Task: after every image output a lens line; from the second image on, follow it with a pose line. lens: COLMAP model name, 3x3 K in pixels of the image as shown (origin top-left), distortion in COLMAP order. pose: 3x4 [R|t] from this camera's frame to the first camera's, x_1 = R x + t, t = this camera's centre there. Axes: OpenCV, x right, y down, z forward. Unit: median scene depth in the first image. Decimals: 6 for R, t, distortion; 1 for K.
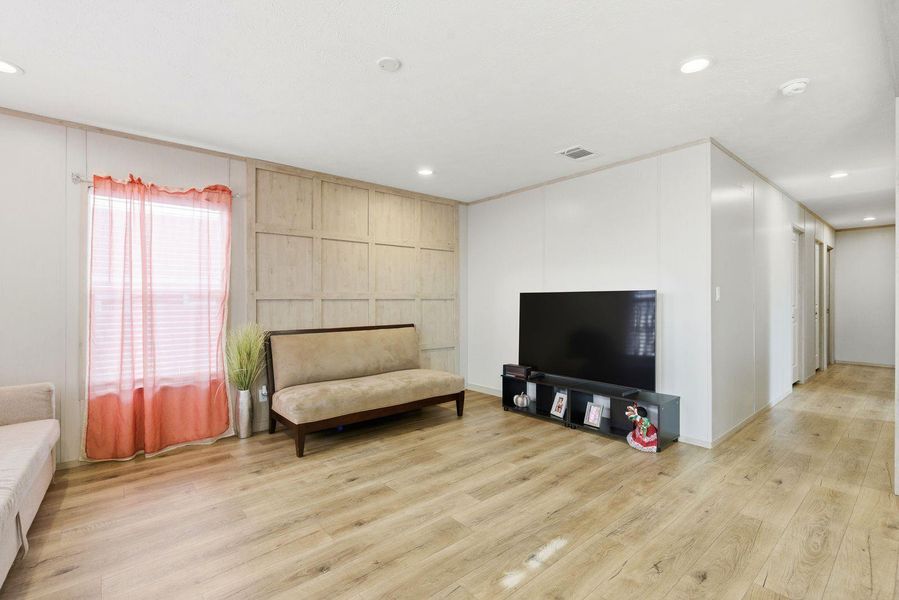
lens RADIAL K [[403.6, 0, 447.1], [0, 403.6, 300.9], [0, 0, 1]] dist [-0.004683, 0.001208]
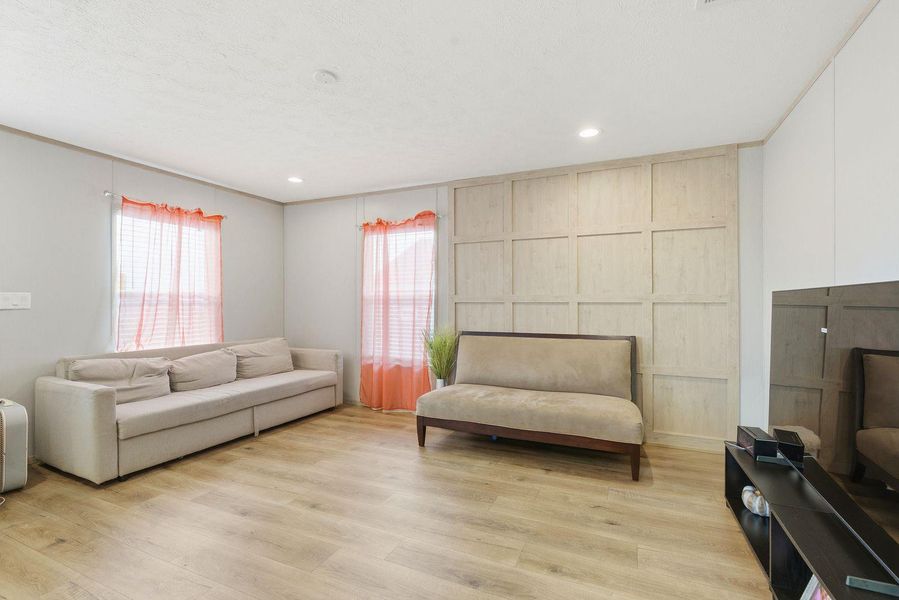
lens RADIAL K [[403.6, 0, 462.8], [0, 403.6, 296.4], [0, 0, 1]] dist [-0.004683, 0.001208]
pose [[0.443521, -0.008213, -0.896226, 0.634931], [-0.005415, 0.999915, -0.011843, -0.008350], [0.896248, 0.010106, 0.443439, 0.572689]]
